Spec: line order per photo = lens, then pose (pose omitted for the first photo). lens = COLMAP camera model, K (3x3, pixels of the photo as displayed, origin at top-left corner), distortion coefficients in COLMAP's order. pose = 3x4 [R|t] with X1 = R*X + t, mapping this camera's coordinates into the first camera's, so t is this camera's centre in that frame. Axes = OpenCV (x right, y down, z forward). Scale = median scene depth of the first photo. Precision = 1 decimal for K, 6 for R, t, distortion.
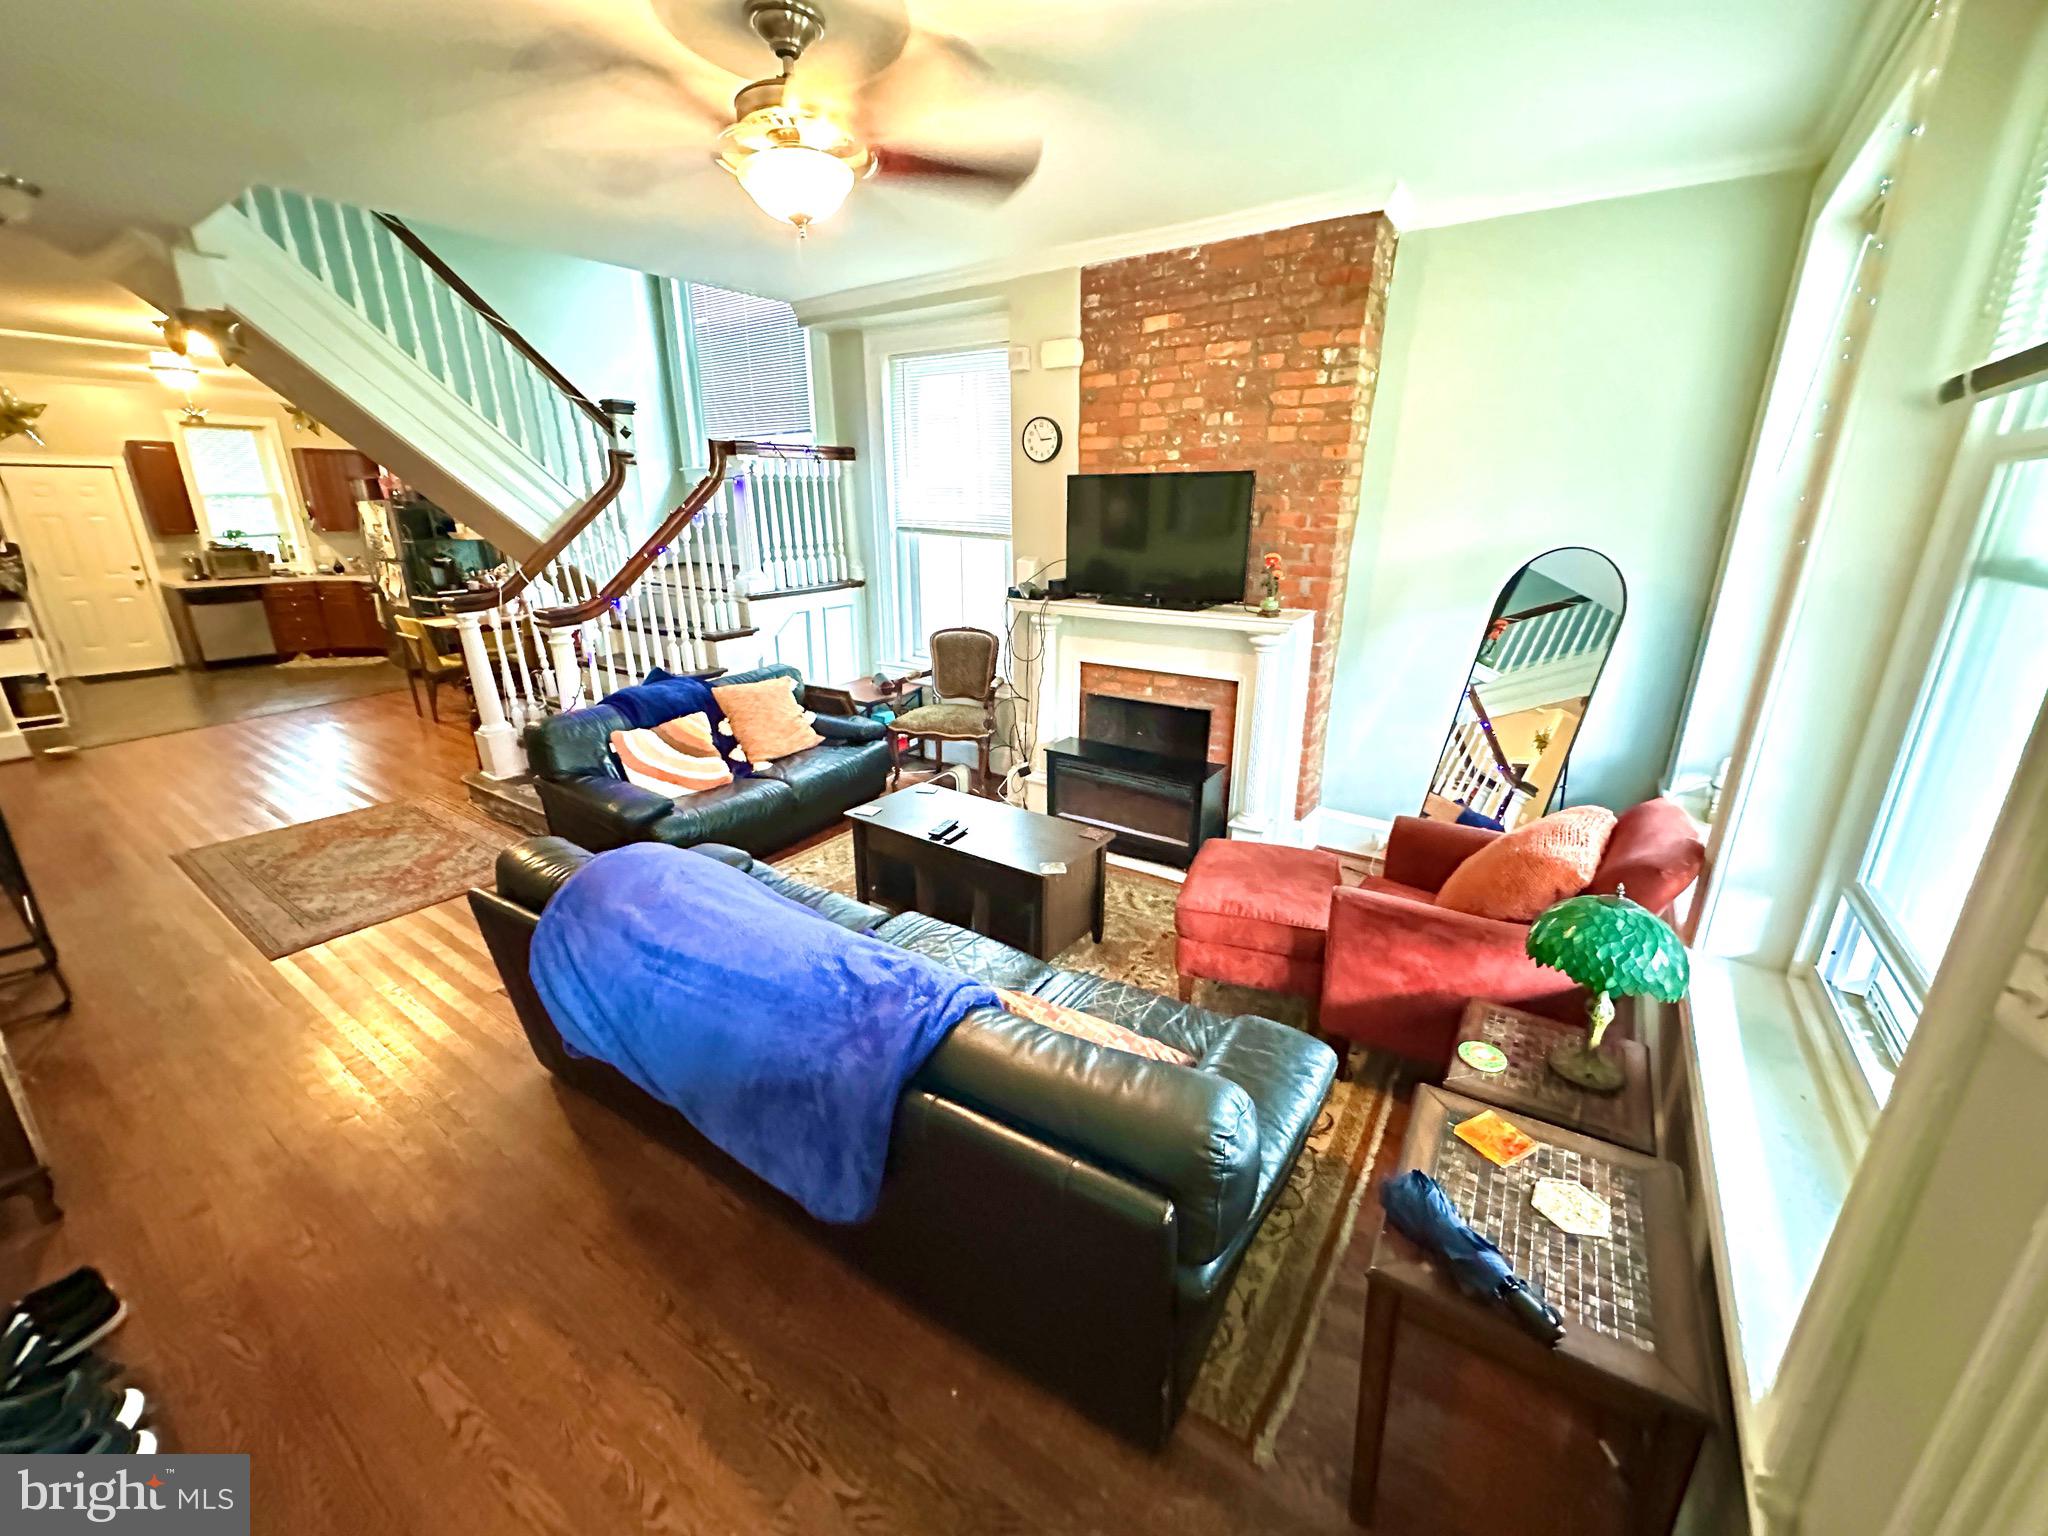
lens RADIAL K [[819.0, 0, 1018.4], [0, 819.0, 765.8], [0, 0, 1]] dist [-0.000997, -0.000016]
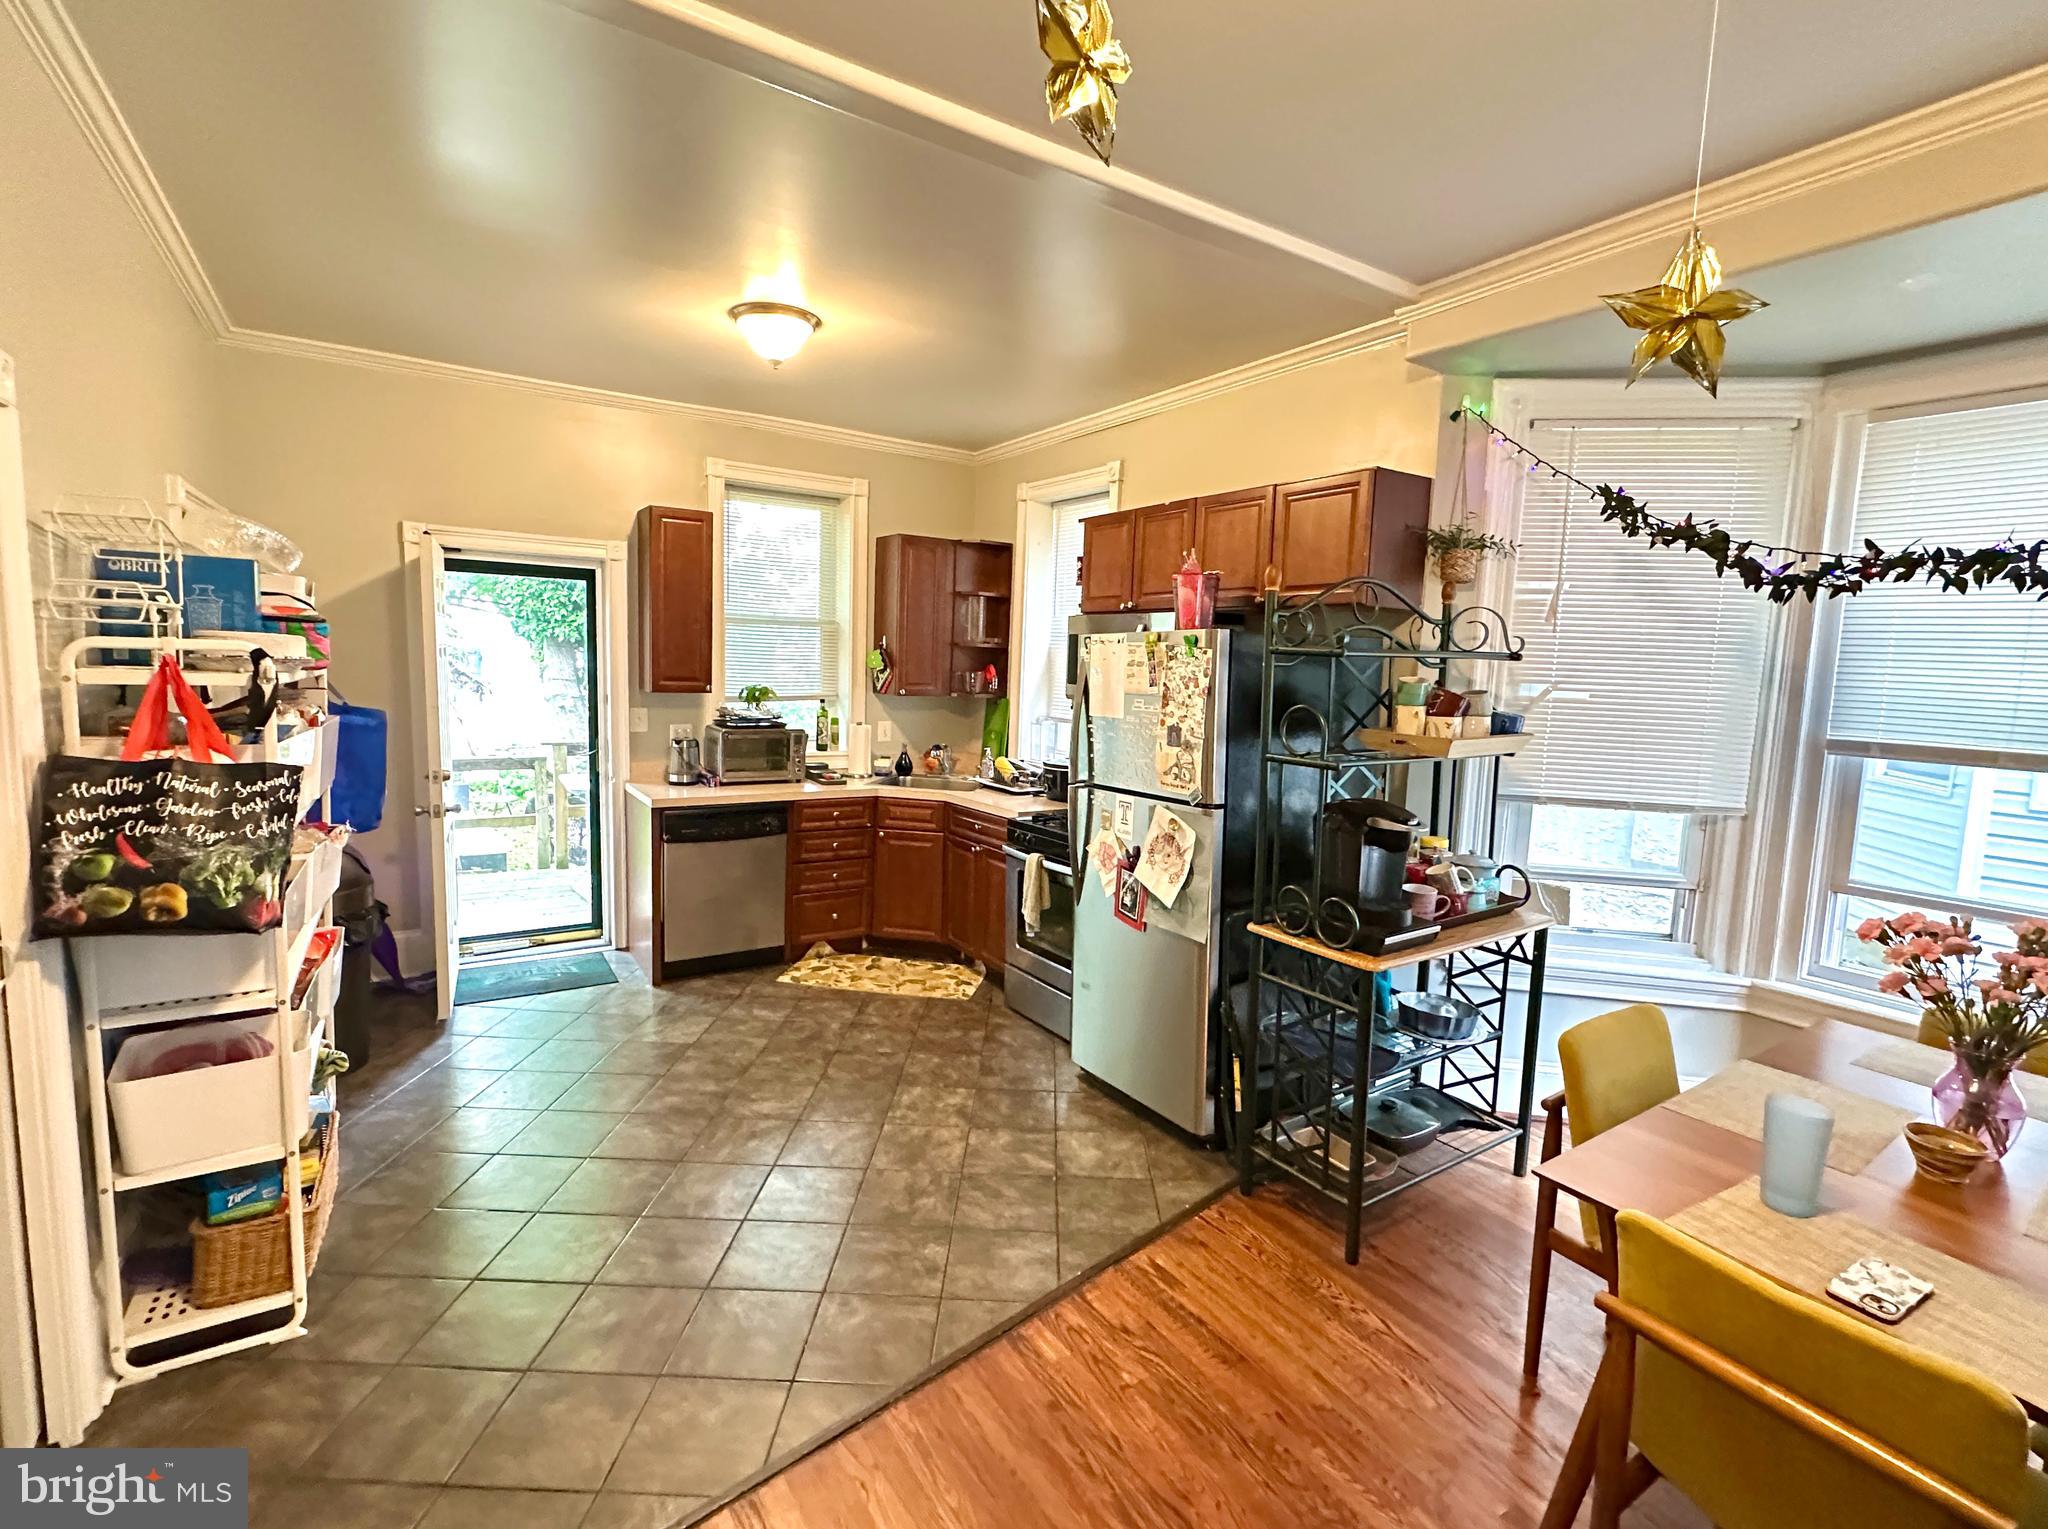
lens RADIAL K [[952.6, 0, 1015.1], [0, 952.6, 761.0], [0, 0, 1]] dist [-0.002251, -0.000305]
pose [[0.924411, 0.069671, -0.374981, -1.317264], [-0.147159, 0.972197, -0.182146, -0.356451], [0.351865, 0.223560, 0.908962, 1.189622]]
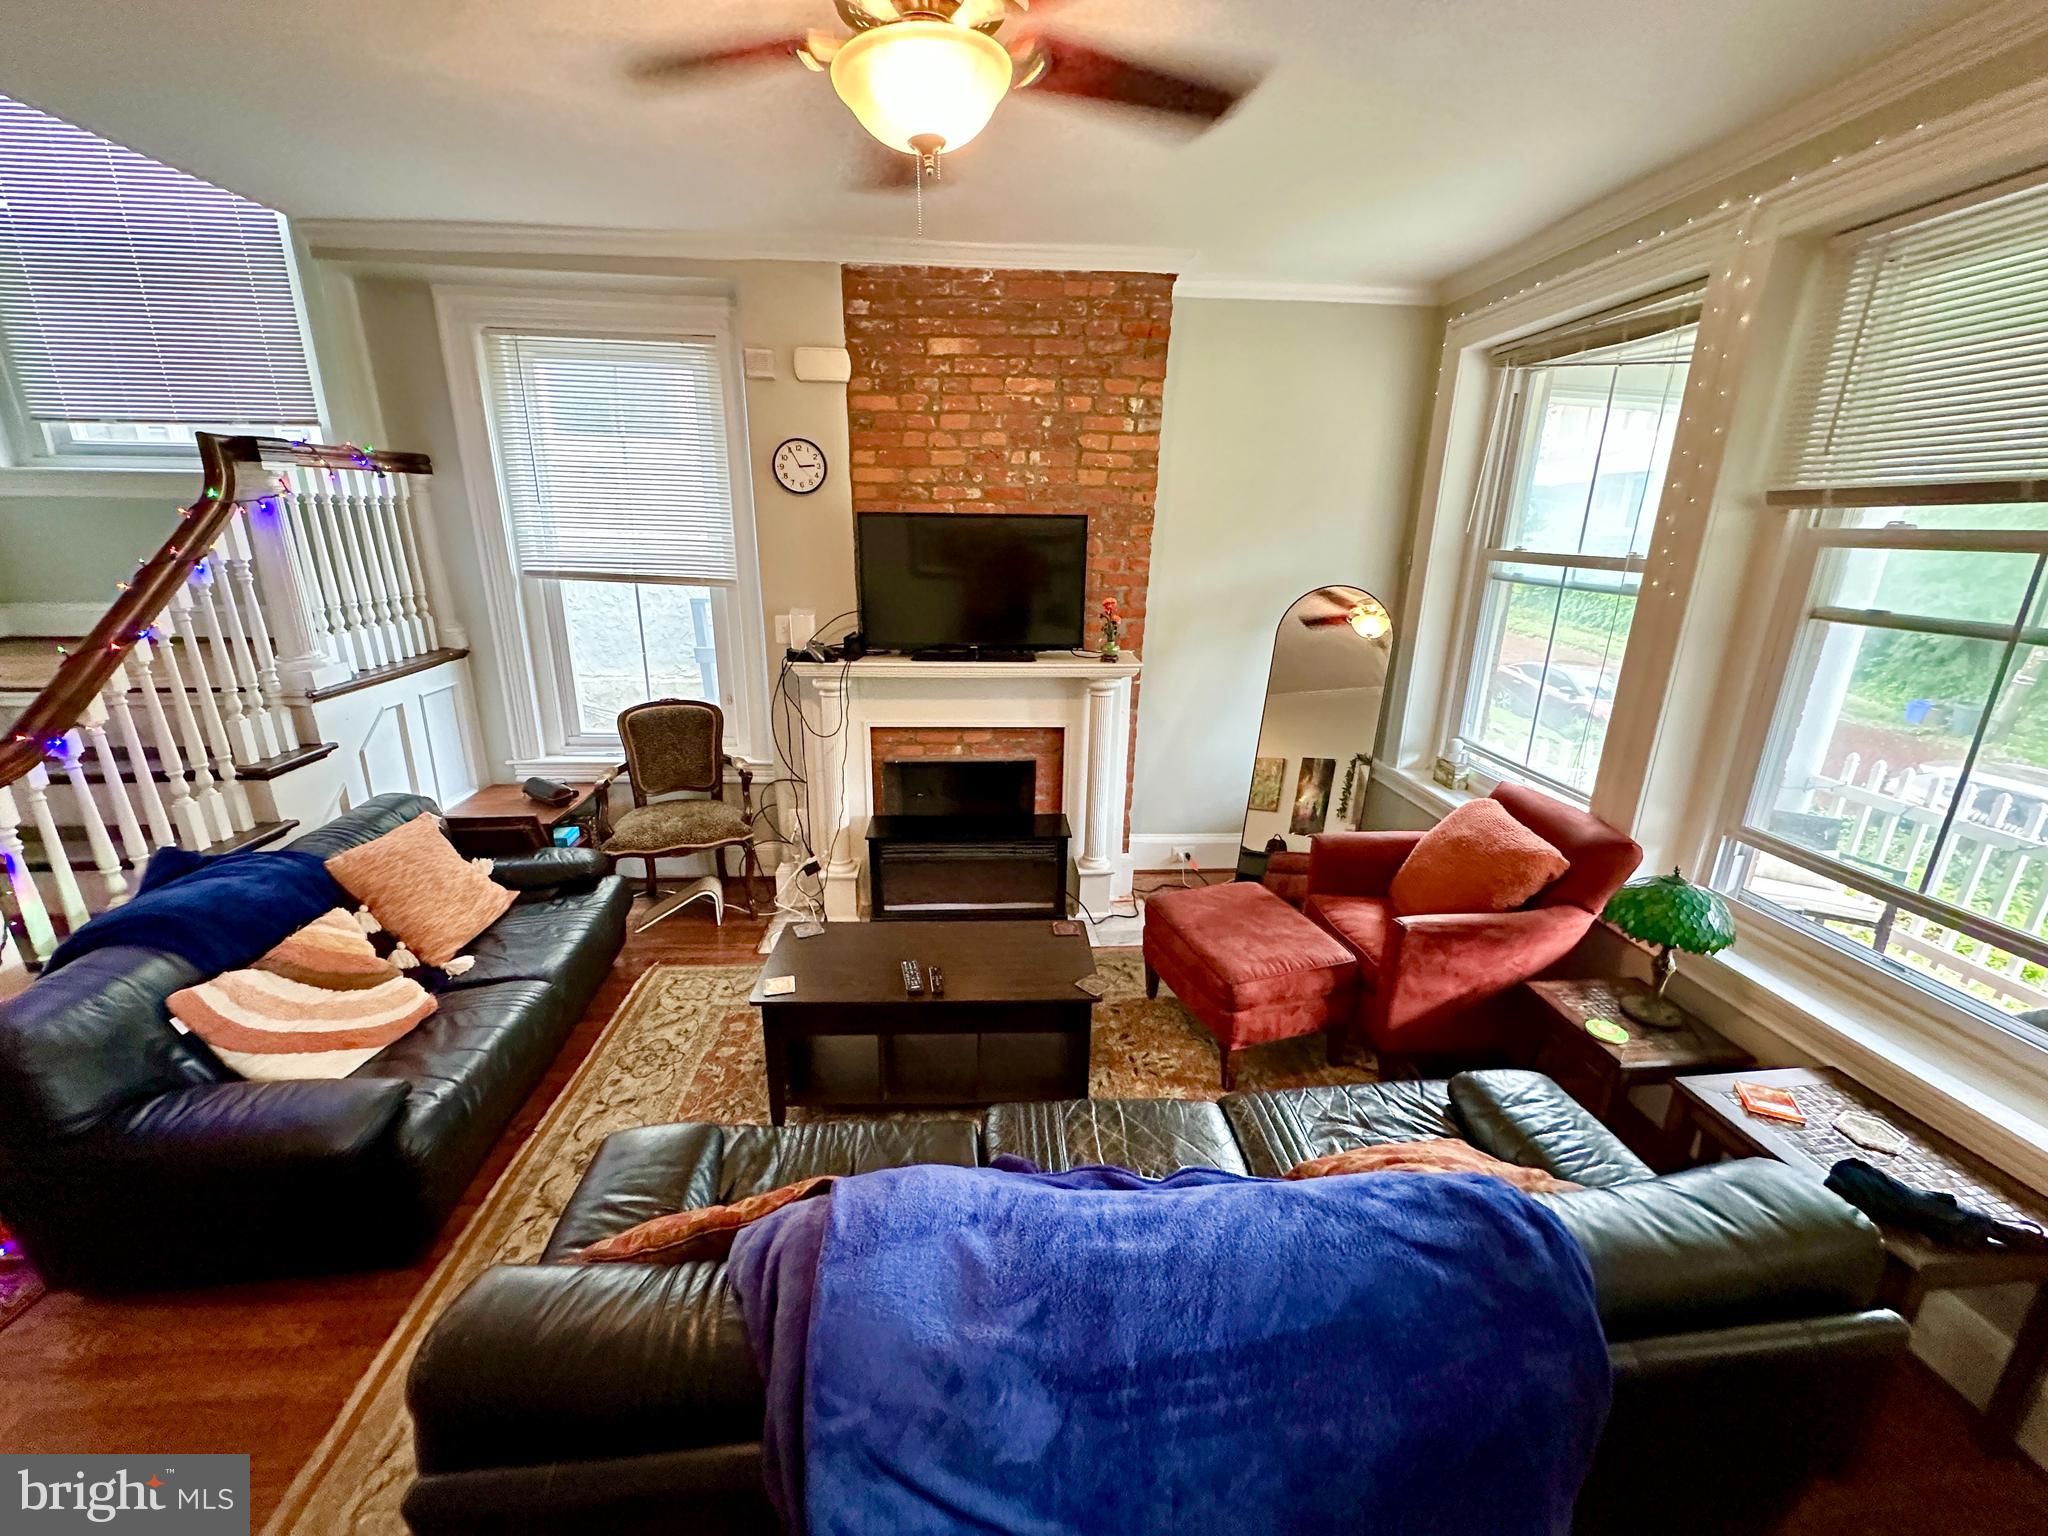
lens RADIAL K [[819.0, 0, 1021.7], [0, 819.0, 764.0], [0, 0, 1]] dist [-0.000997, -0.000016]
pose [[0.780553, -0.167748, 0.602160, -0.347308], [0.177795, 0.983110, 0.043404, -0.106825], [-0.599271, 0.073182, 0.797195, 0.249232]]
